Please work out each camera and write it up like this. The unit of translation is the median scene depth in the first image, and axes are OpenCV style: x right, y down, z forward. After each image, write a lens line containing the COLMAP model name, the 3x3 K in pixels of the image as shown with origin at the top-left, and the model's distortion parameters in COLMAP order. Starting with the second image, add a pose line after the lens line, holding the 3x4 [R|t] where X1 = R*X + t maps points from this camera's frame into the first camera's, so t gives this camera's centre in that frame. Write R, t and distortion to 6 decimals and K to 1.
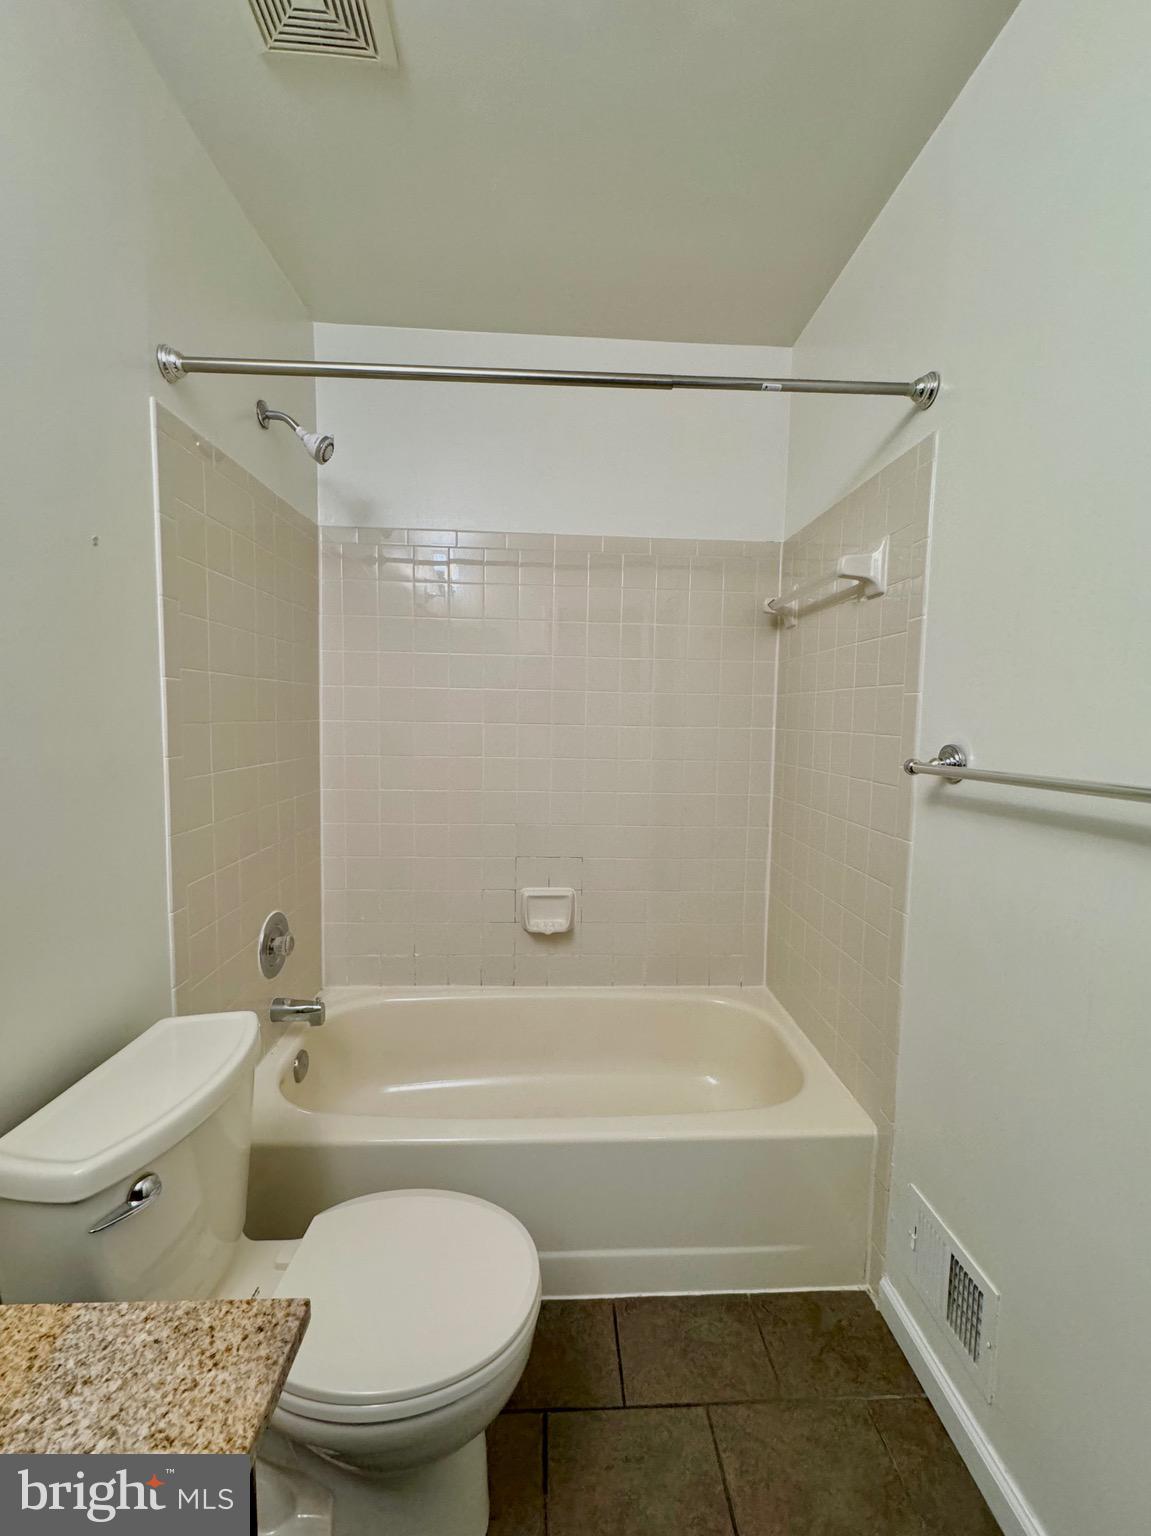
lens RADIAL K [[628.4, 0, 583.3], [0, 628.4, 763.8], [0, 0, 1]] dist [-0.002743, 0.000417]
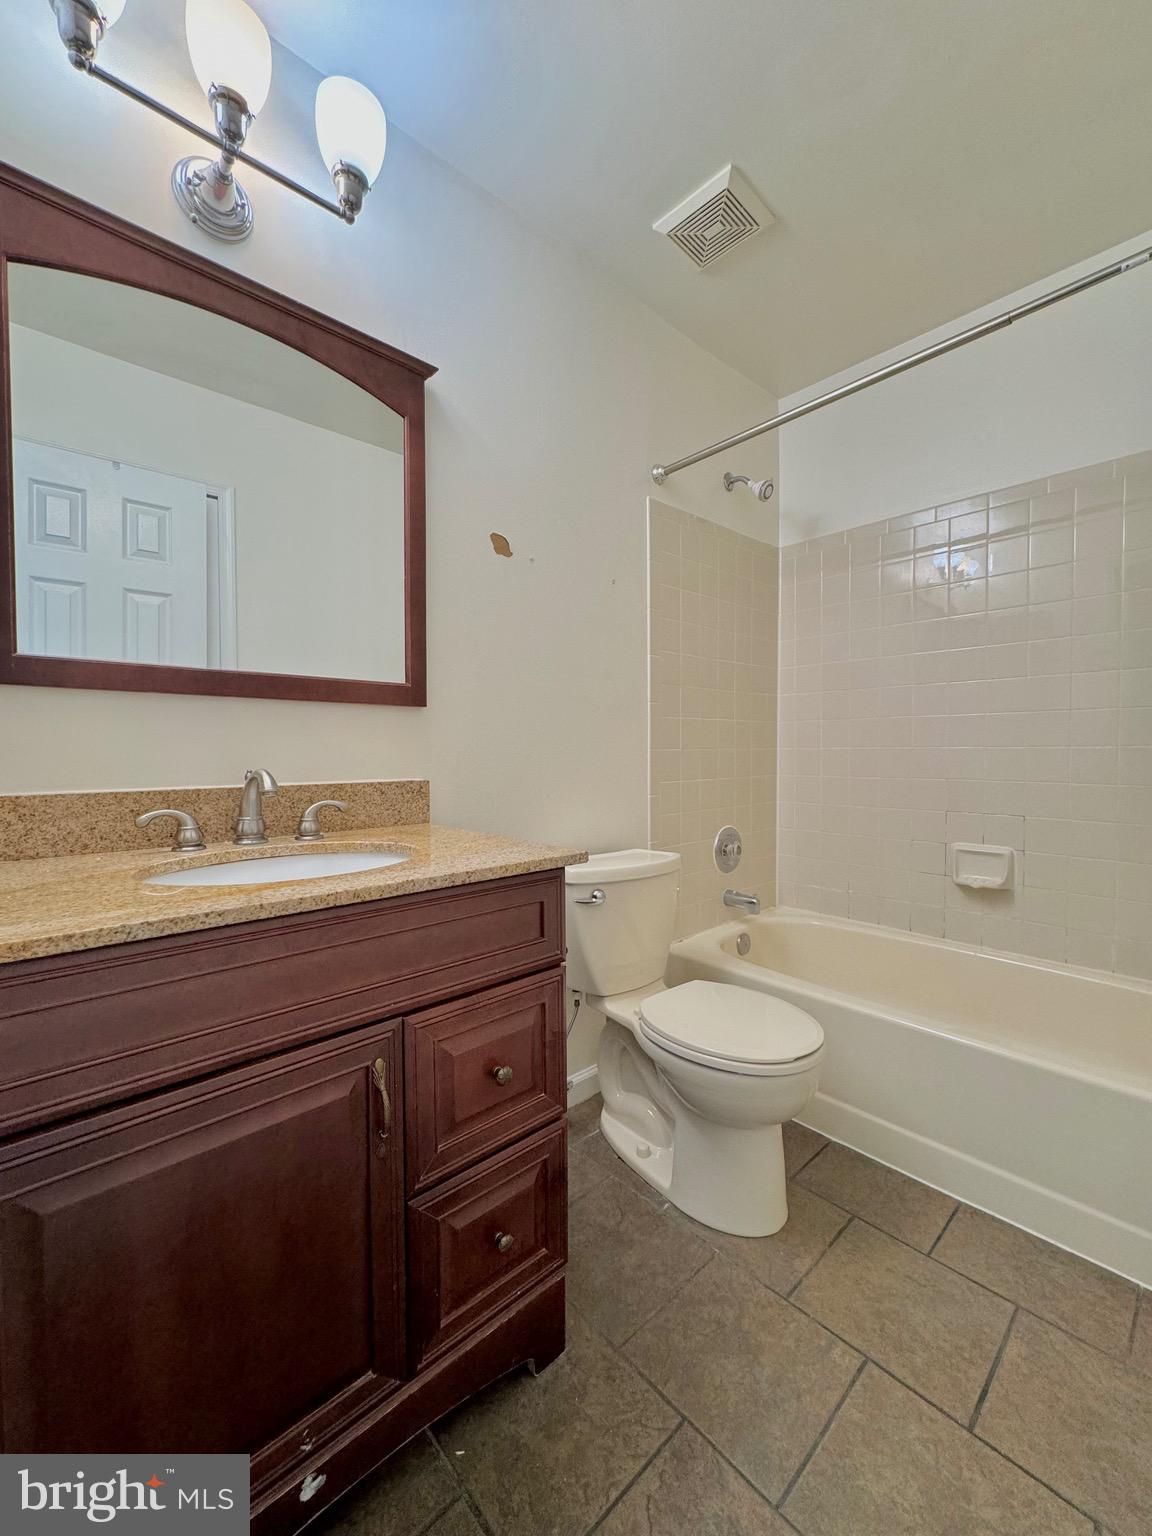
lens RADIAL K [[626.5, 0, 575.9], [0, 626.5, 764.1], [0, 0, 1]] dist [-0.002480, -0.000326]
pose [[0.630005, -0.009685, -0.776530, 0.385337], [-0.041553, 0.998069, -0.046160, 0.179615], [0.775478, 0.061348, 0.628387, -0.151732]]
